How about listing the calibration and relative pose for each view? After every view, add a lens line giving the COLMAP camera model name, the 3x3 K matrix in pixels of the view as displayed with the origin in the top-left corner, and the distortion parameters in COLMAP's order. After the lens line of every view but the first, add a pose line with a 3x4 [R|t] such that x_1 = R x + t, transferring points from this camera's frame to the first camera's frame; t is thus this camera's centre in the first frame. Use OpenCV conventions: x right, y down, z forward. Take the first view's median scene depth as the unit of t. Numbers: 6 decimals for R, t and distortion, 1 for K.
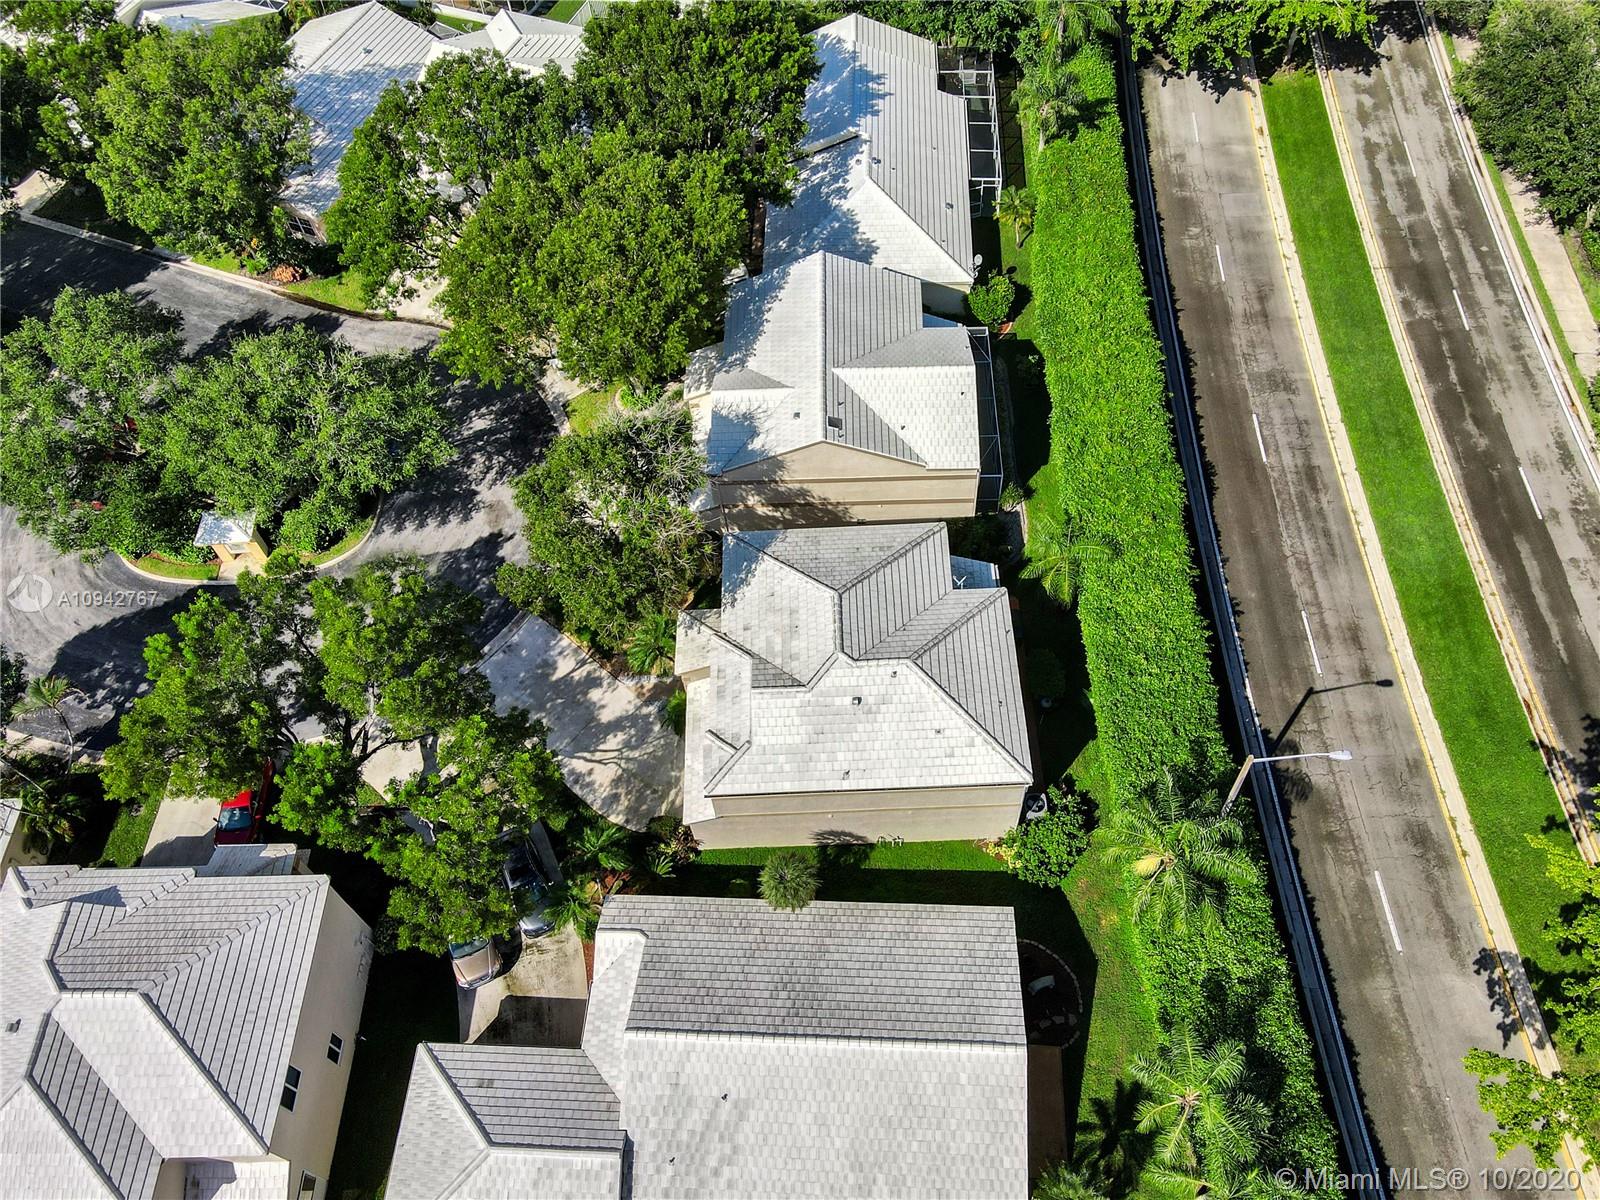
lens RADIAL K [[1270.1, 0, 805.8], [0, 1270.1, 595.8], [0, 0, 1]] dist [-0.006792, 0.011974]
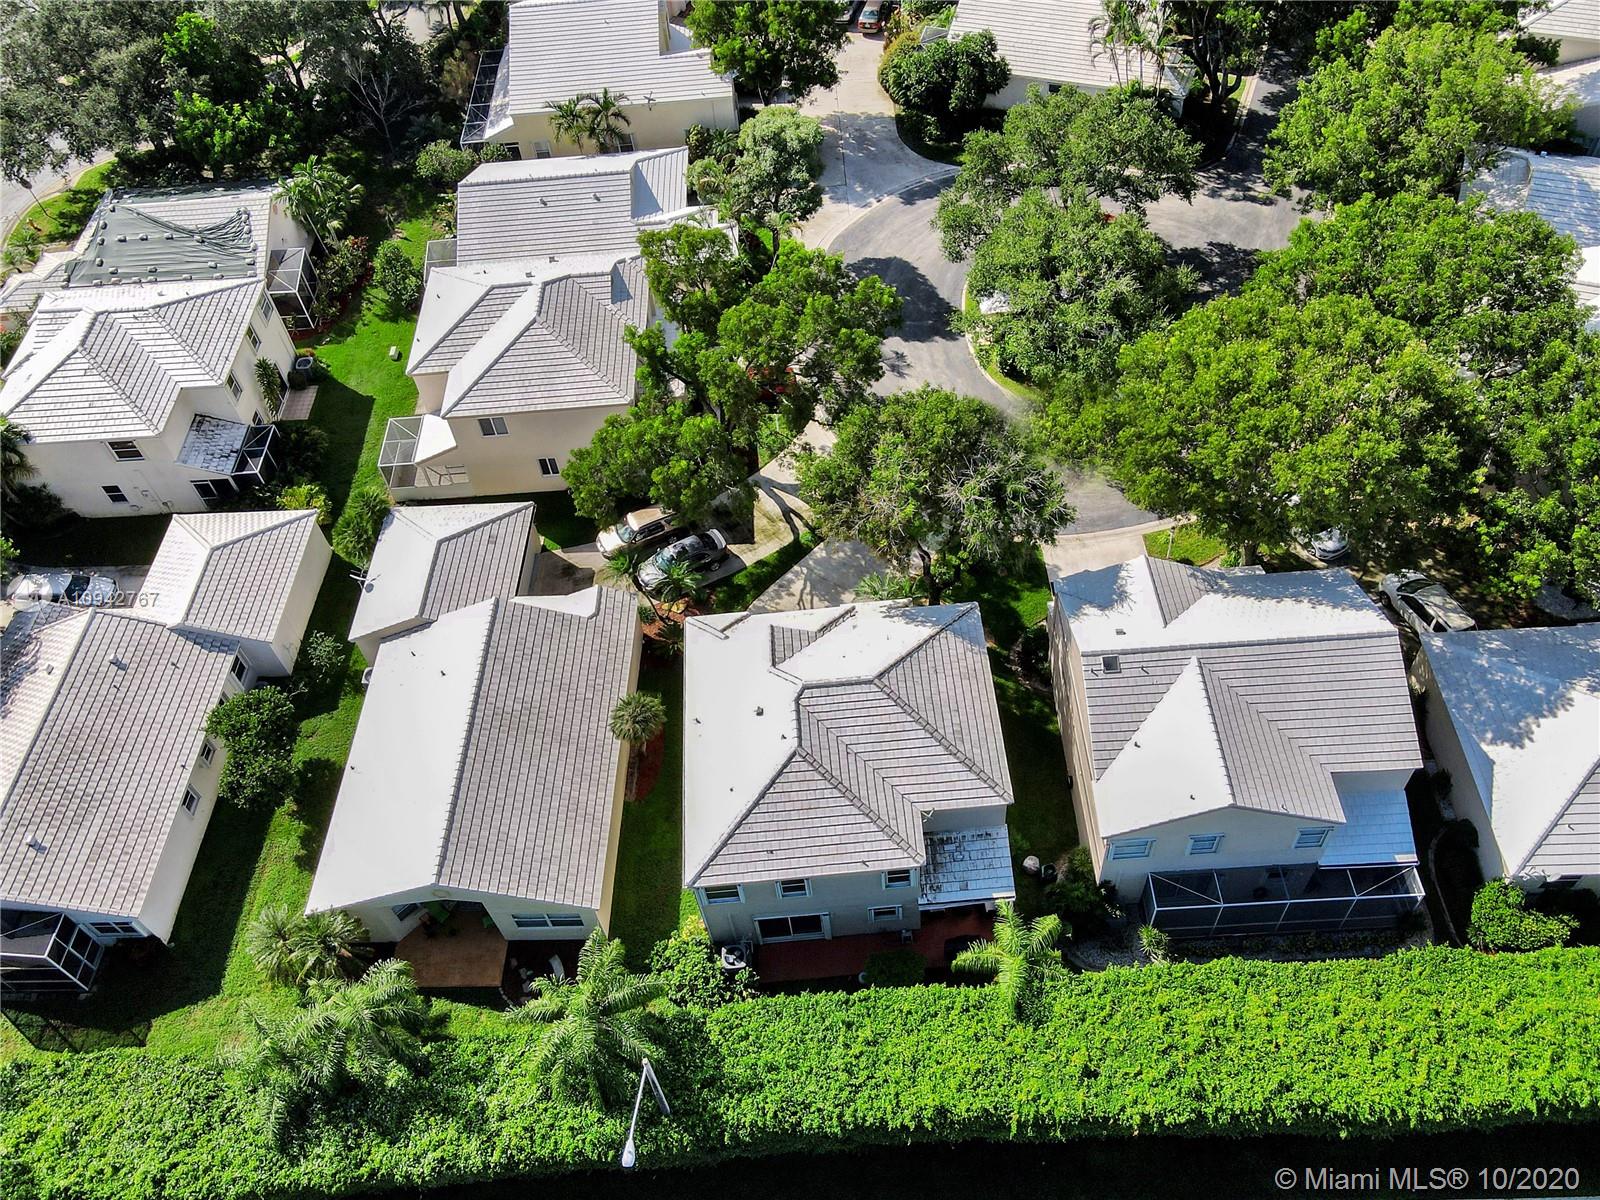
lens RADIAL K [[1270.1, 0, 805.8], [0, 1270.1, 595.8], [0, 0, 1]] dist [-0.006792, 0.011974]
pose [[0.037175, 0.807051, -0.589311, 0.504388], [-0.784185, 0.389091, 0.483385, -0.423152], [0.619412, 0.444159, 0.647342, 0.294578]]
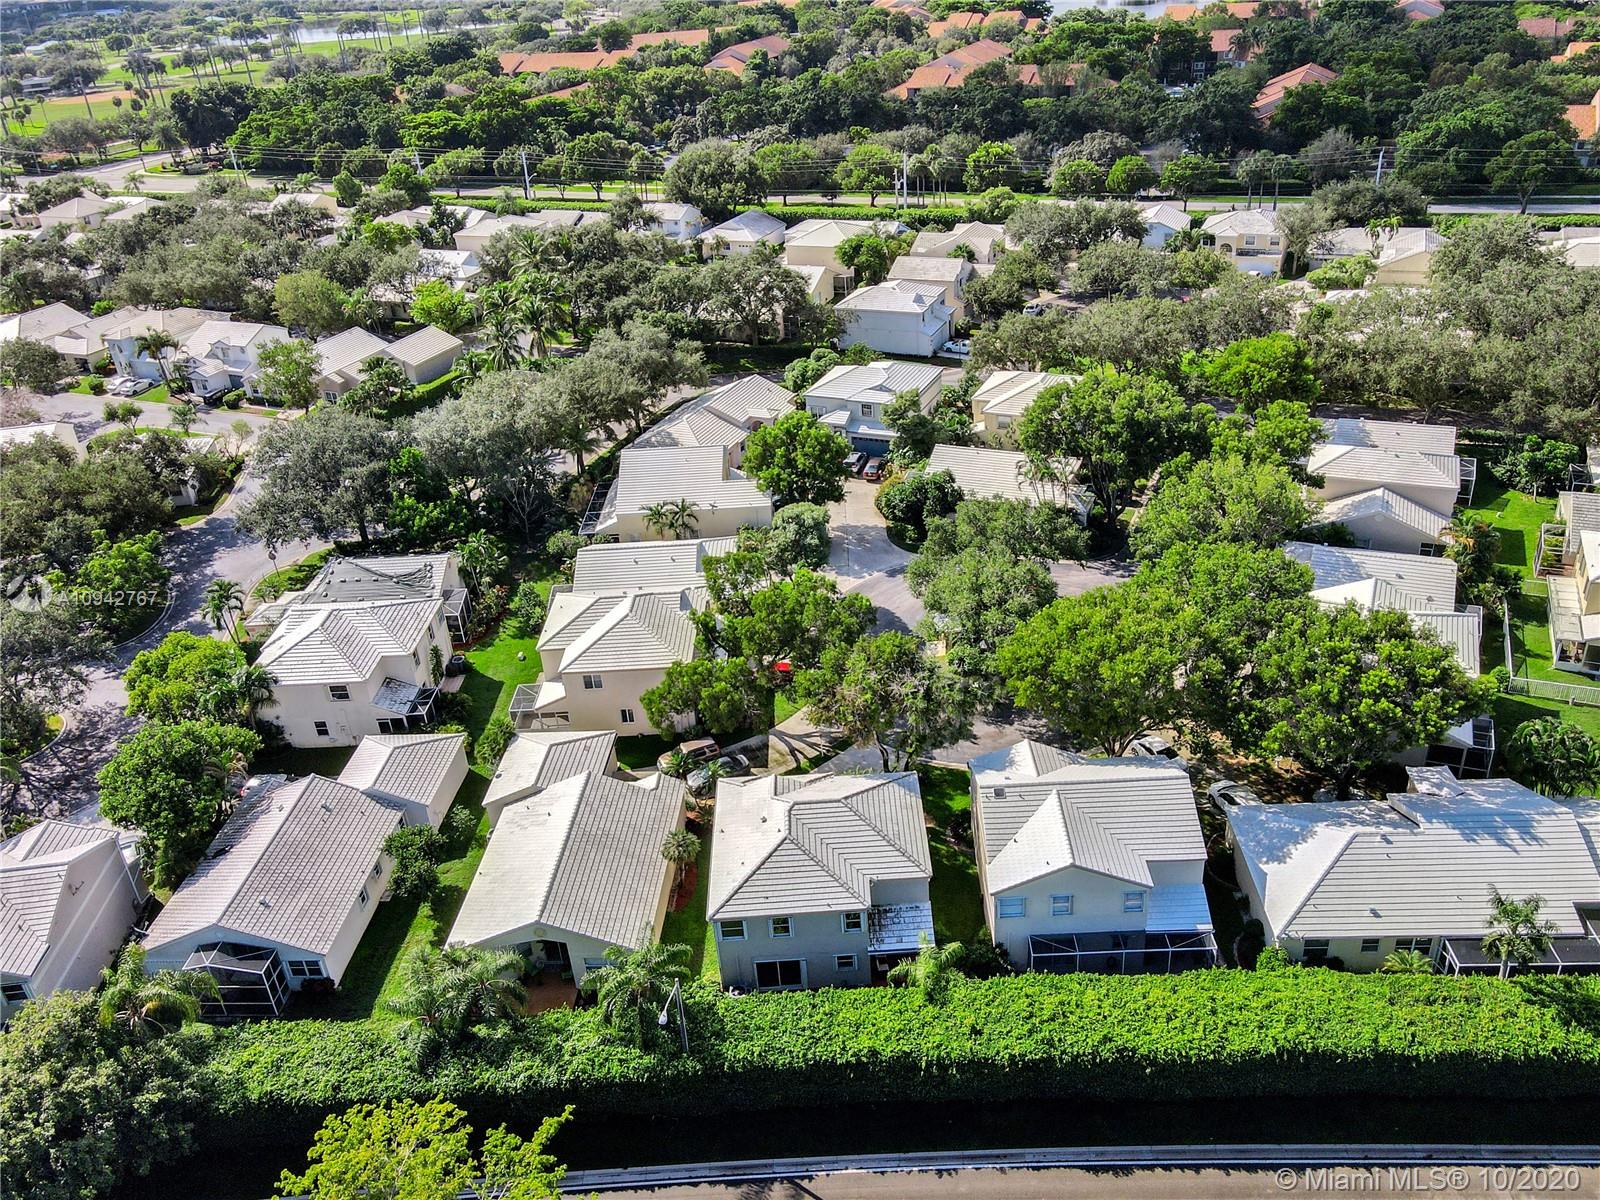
lens RADIAL K [[1248.1, 0, 800.0], [0, 1248.1, 600.0], [0, 0, 1]] dist [-0.067992, 0.090773]
pose [[-0.009182, 0.522424, -0.852636, 1.041032], [-0.786588, 0.522697, 0.328736, -0.513846], [0.617410, 0.673692, 0.406134, 0.226082]]
